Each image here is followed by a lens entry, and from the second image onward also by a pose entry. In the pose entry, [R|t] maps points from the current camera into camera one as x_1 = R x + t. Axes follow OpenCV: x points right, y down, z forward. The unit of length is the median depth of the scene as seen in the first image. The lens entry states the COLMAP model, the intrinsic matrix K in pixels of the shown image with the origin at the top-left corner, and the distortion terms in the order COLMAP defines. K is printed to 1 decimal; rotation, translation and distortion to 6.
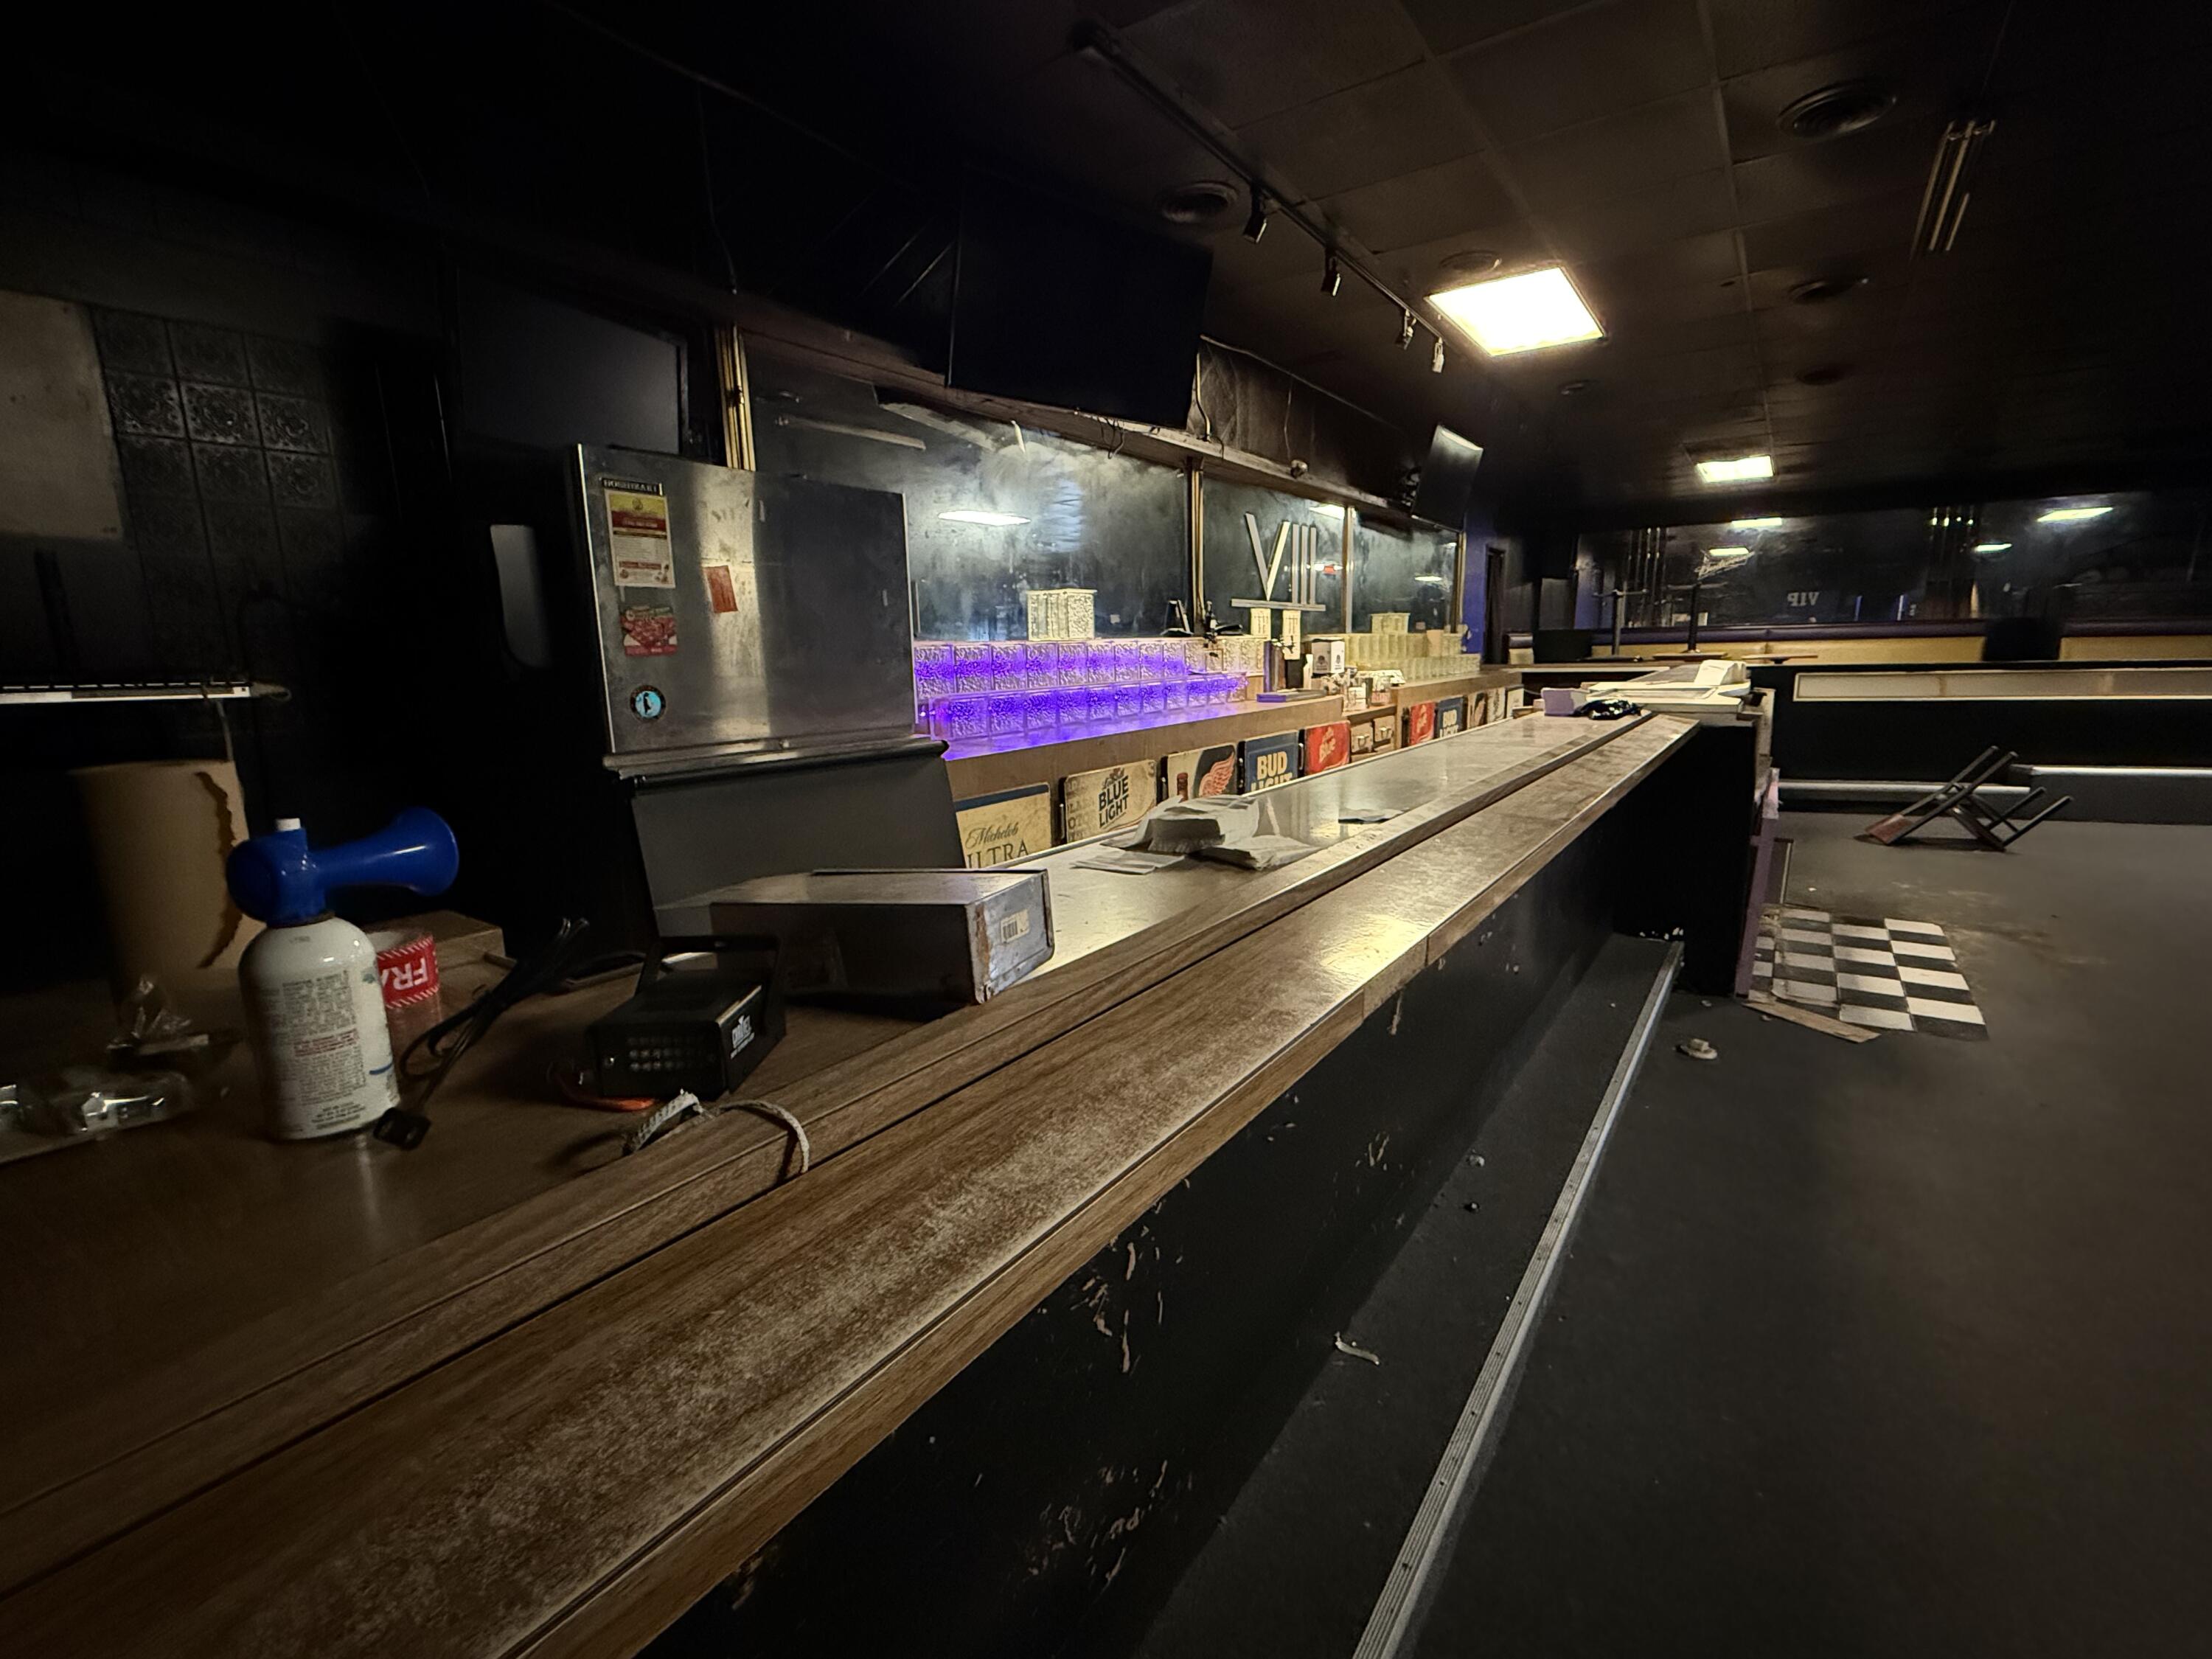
lens RADIAL K [[964.0, 0, 1098.8], [0, 964.0, 829.2], [0, 0, 1]] dist [0.000010, -0.000112]
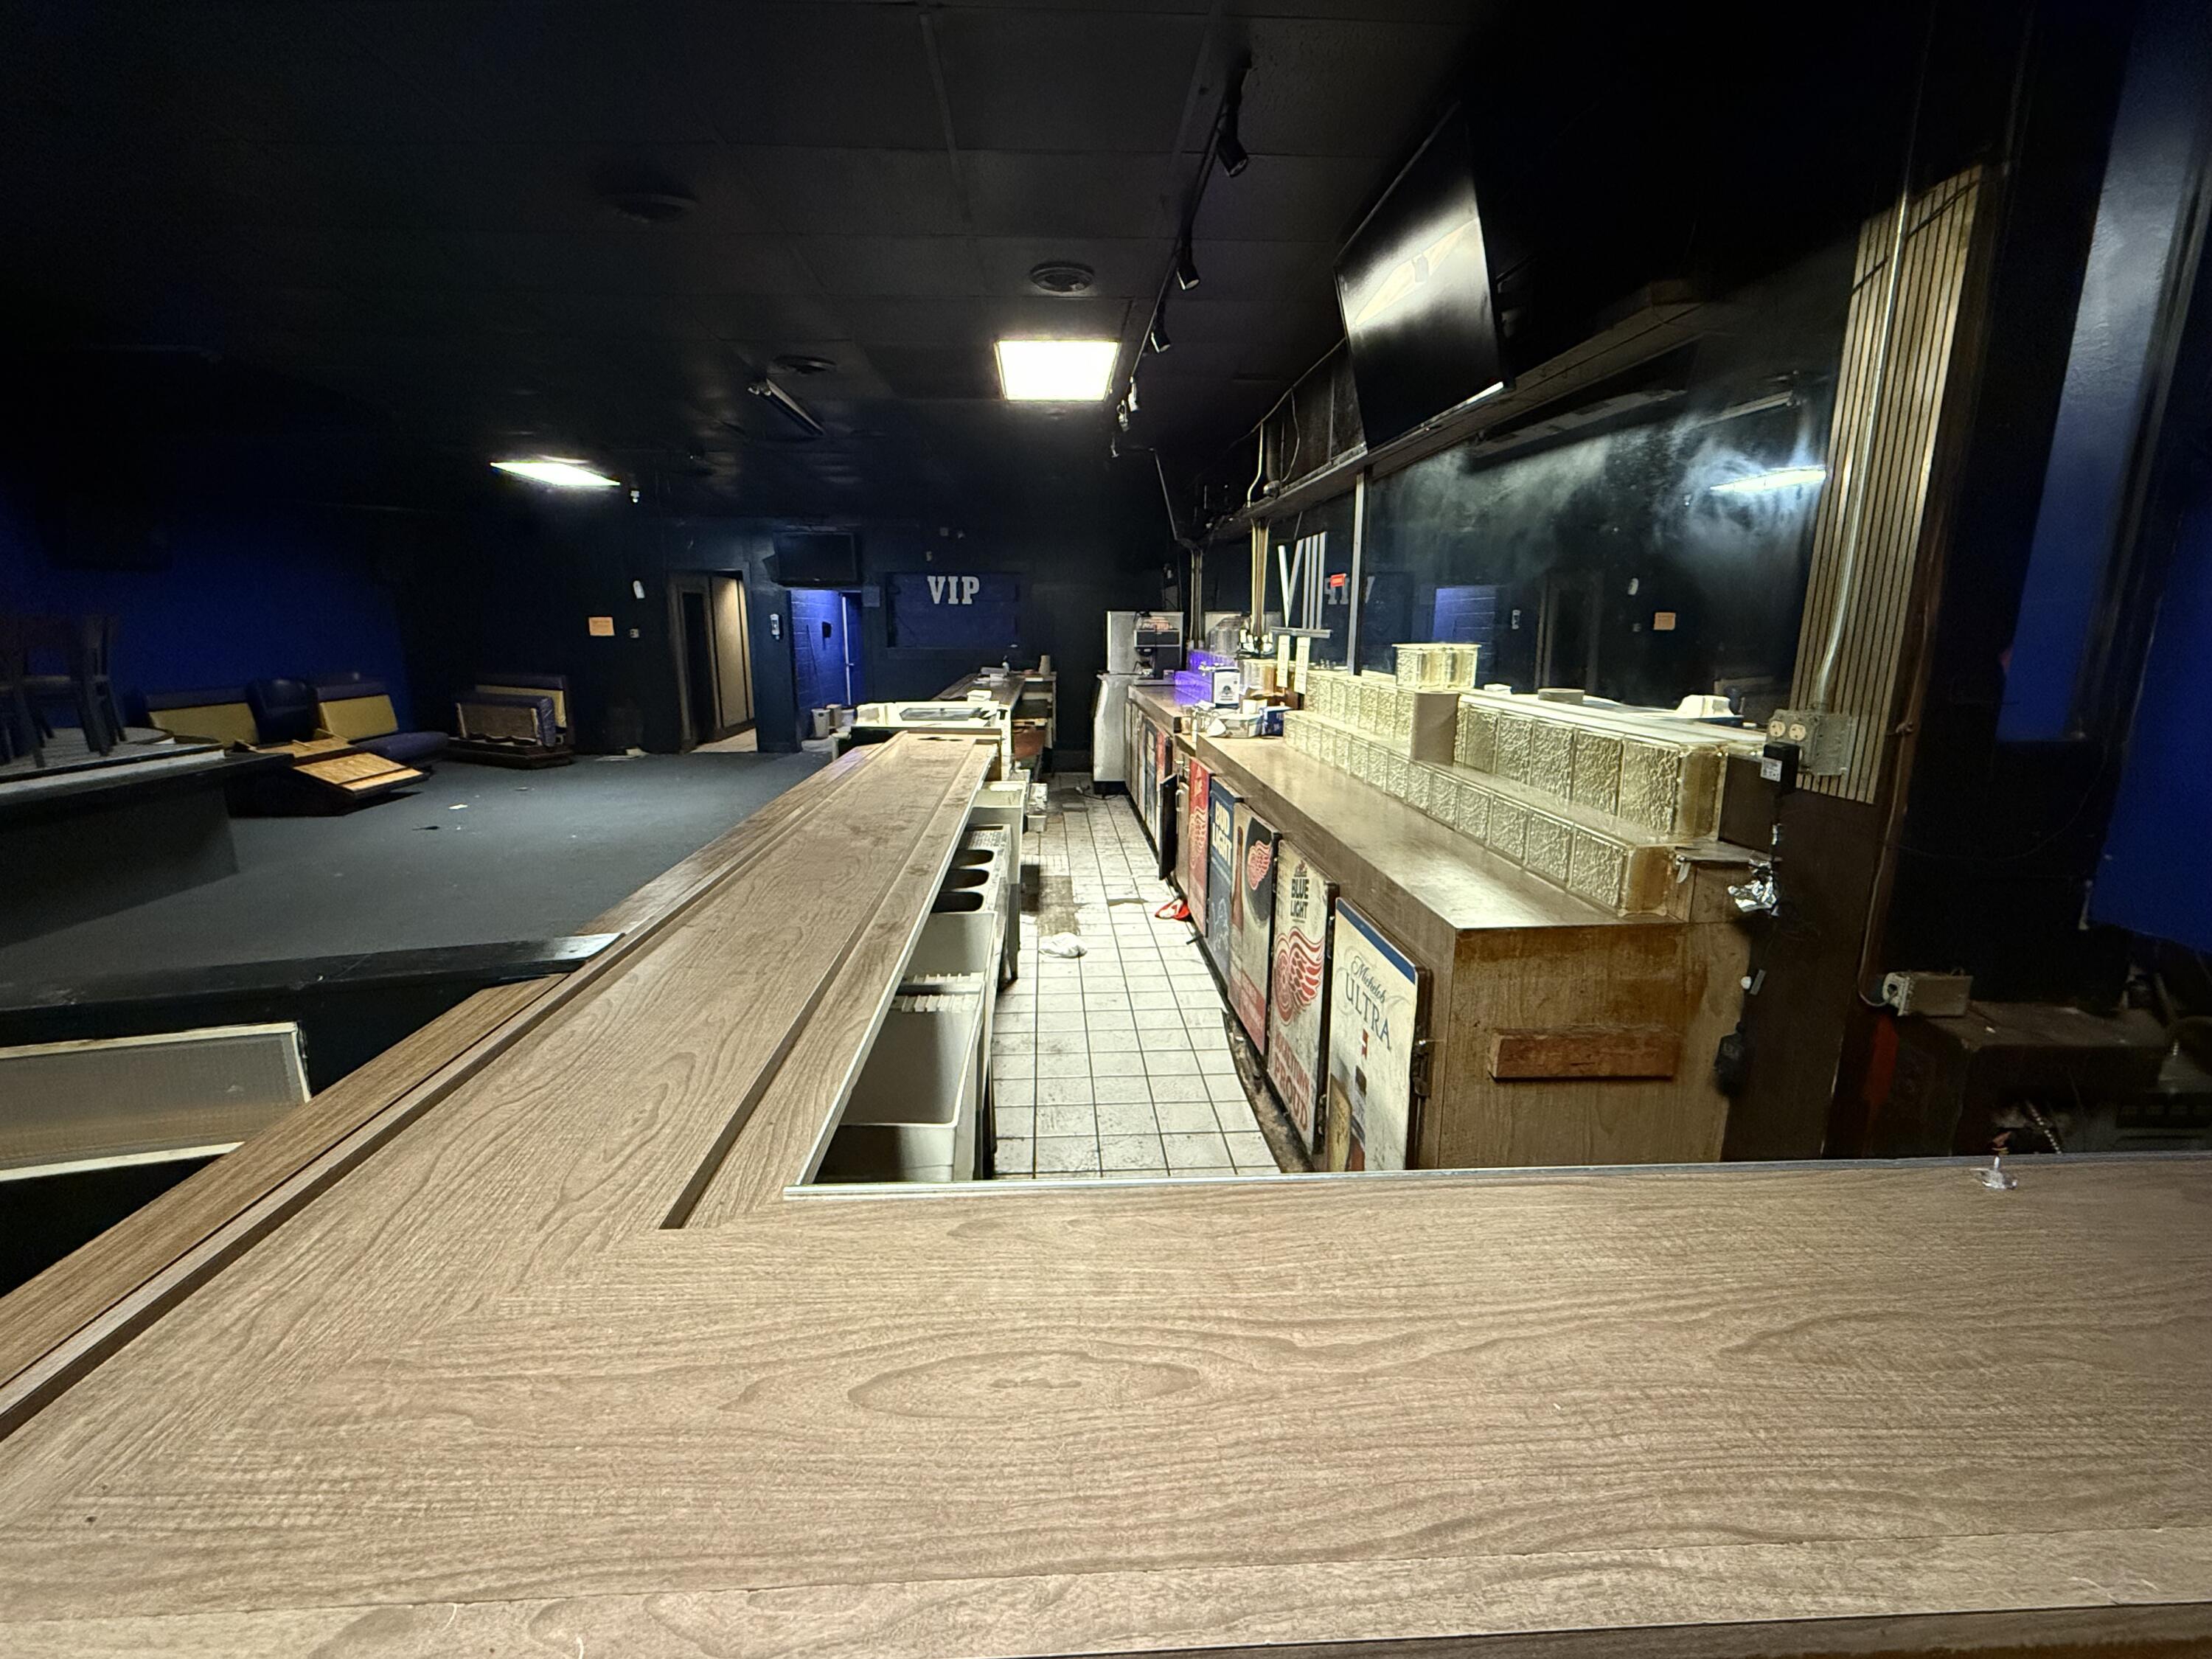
lens RADIAL K [[964.0, 0, 1102.1], [0, 964.0, 826.7], [0, 0, 1]] dist [0.000010, -0.000112]
pose [[-0.781883, 0.156657, -0.603421, 1.176487], [-0.093094, 0.927722, 0.361478, -0.480538], [0.616435, 0.338808, -0.710786, 2.058701]]
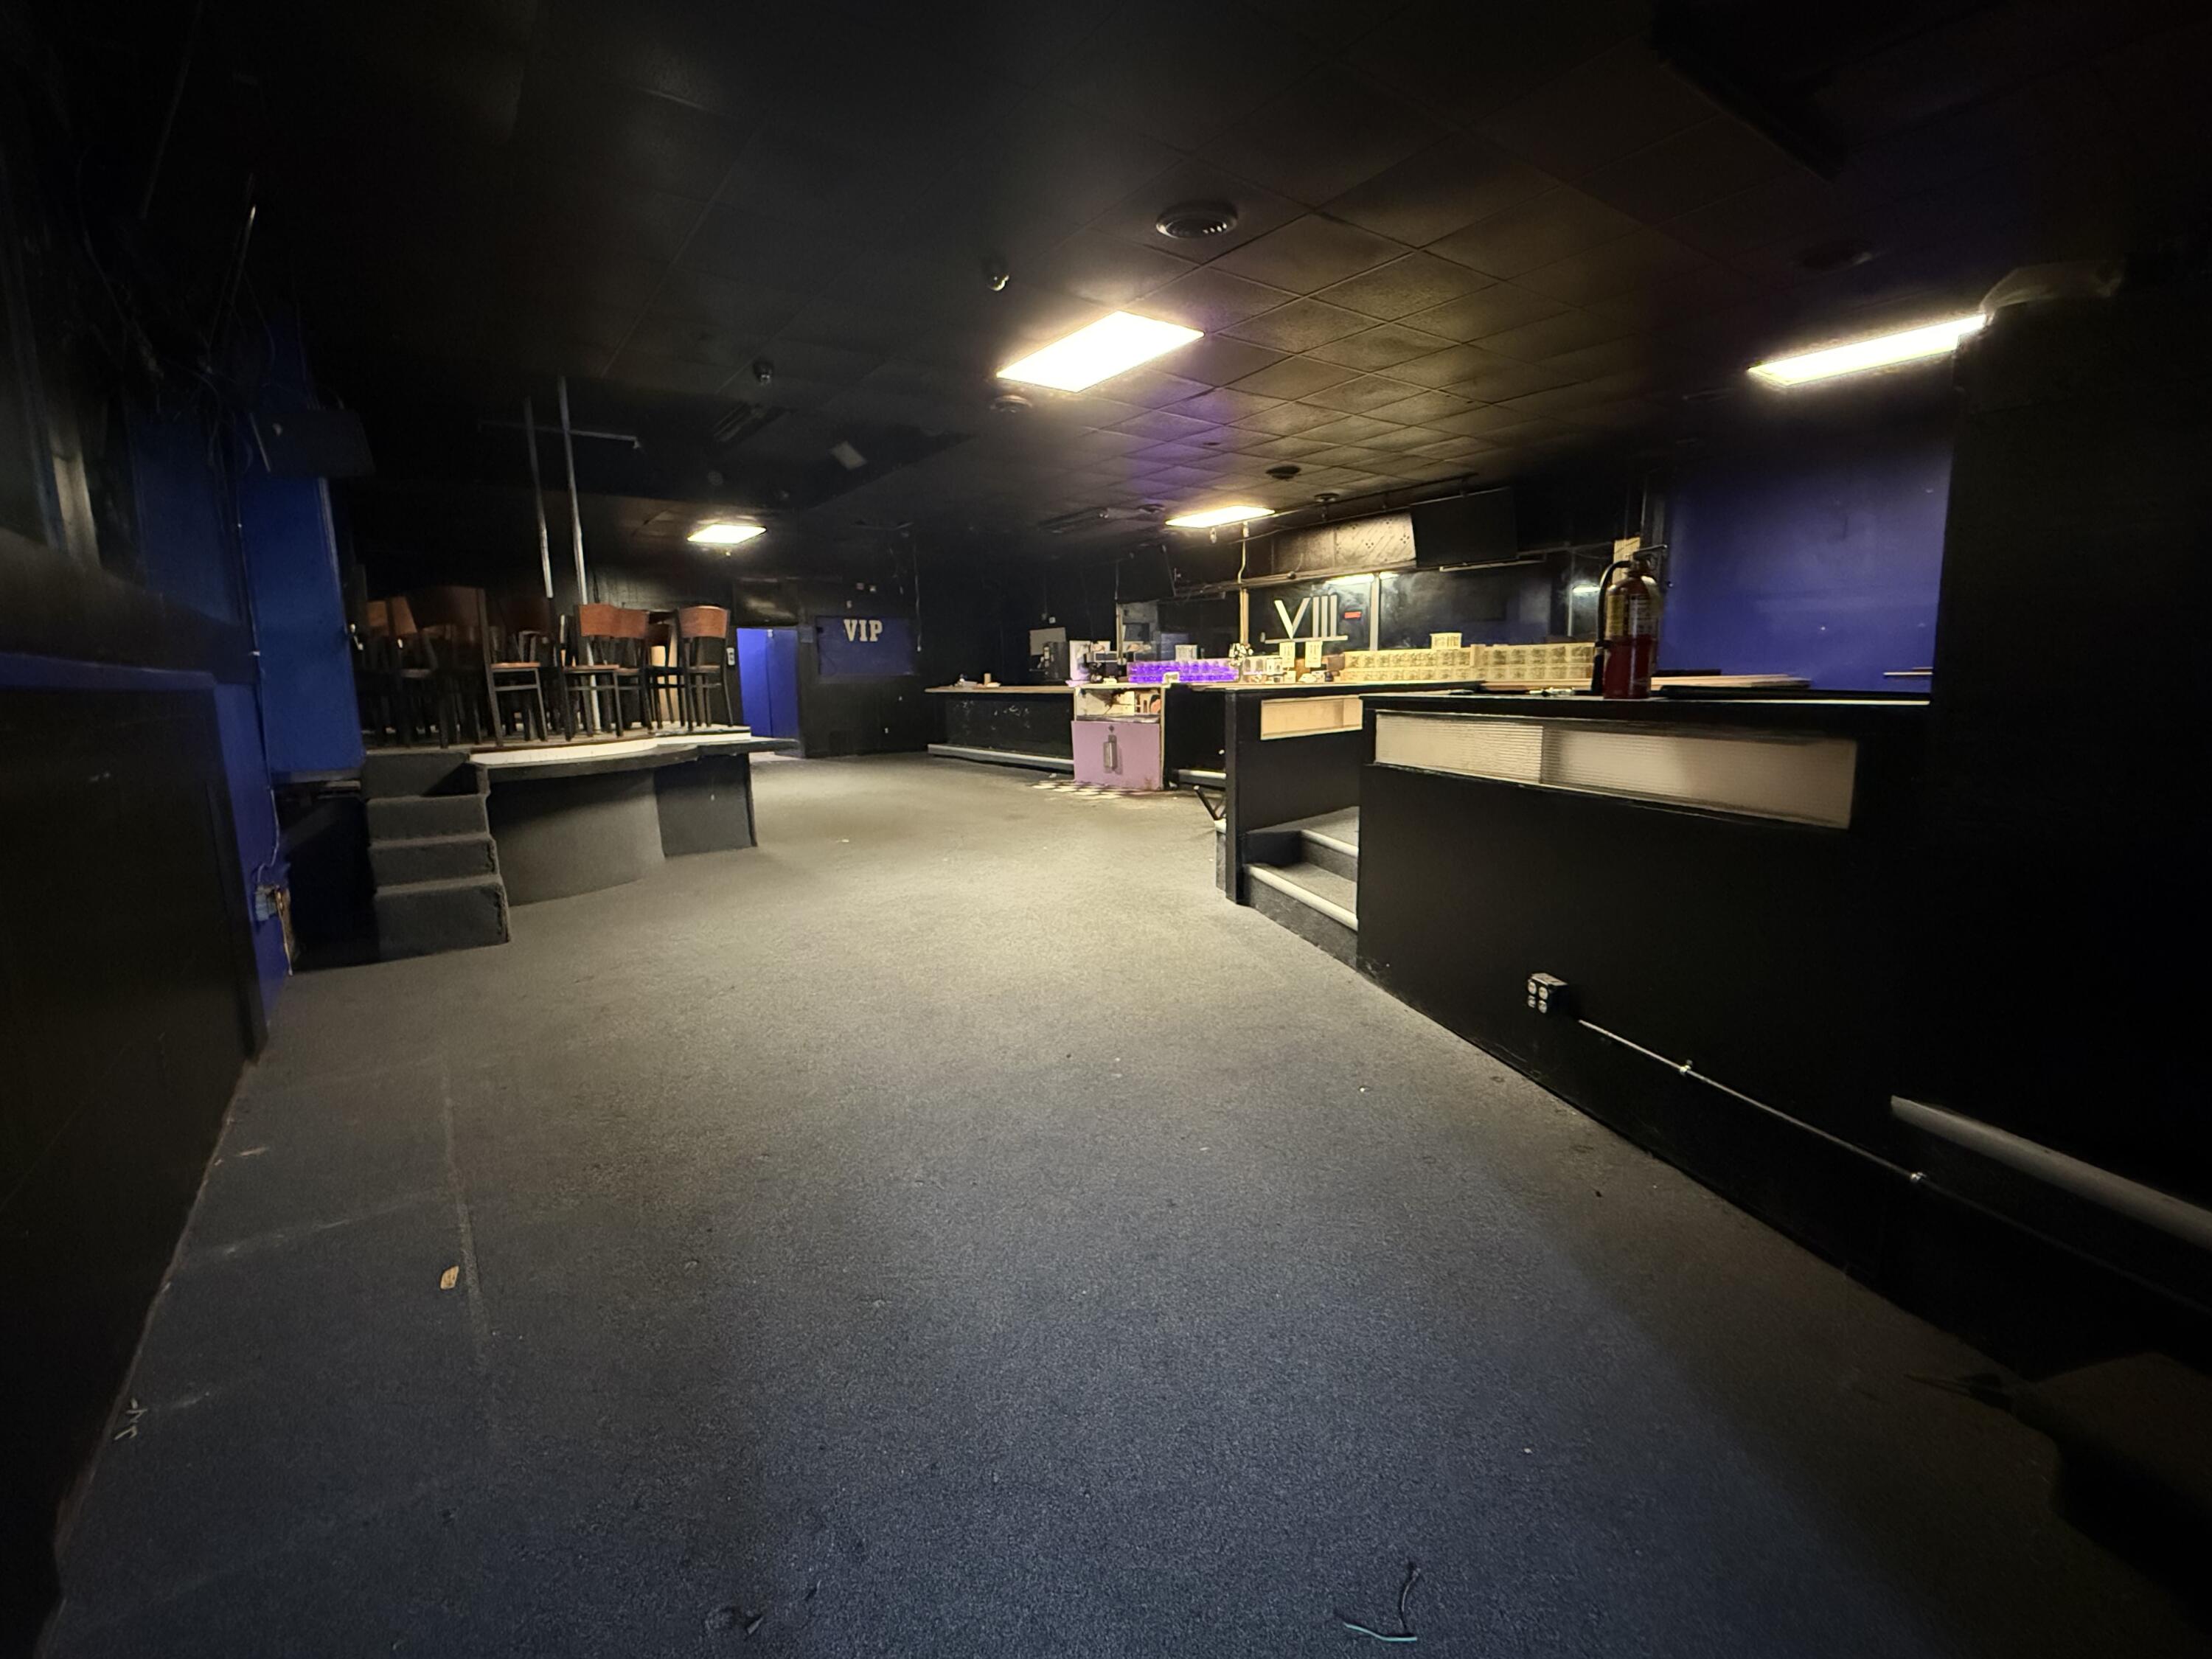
lens RADIAL K [[964.0, 0, 1097.0], [0, 964.0, 834.4], [0, 0, 1]] dist [0.000010, -0.000112]
pose [[-0.327576, 0.180843, -0.927356, 2.873903], [-0.148305, 0.959503, 0.239499, -0.334077], [0.933113, 0.215986, -0.287490, 1.618324]]
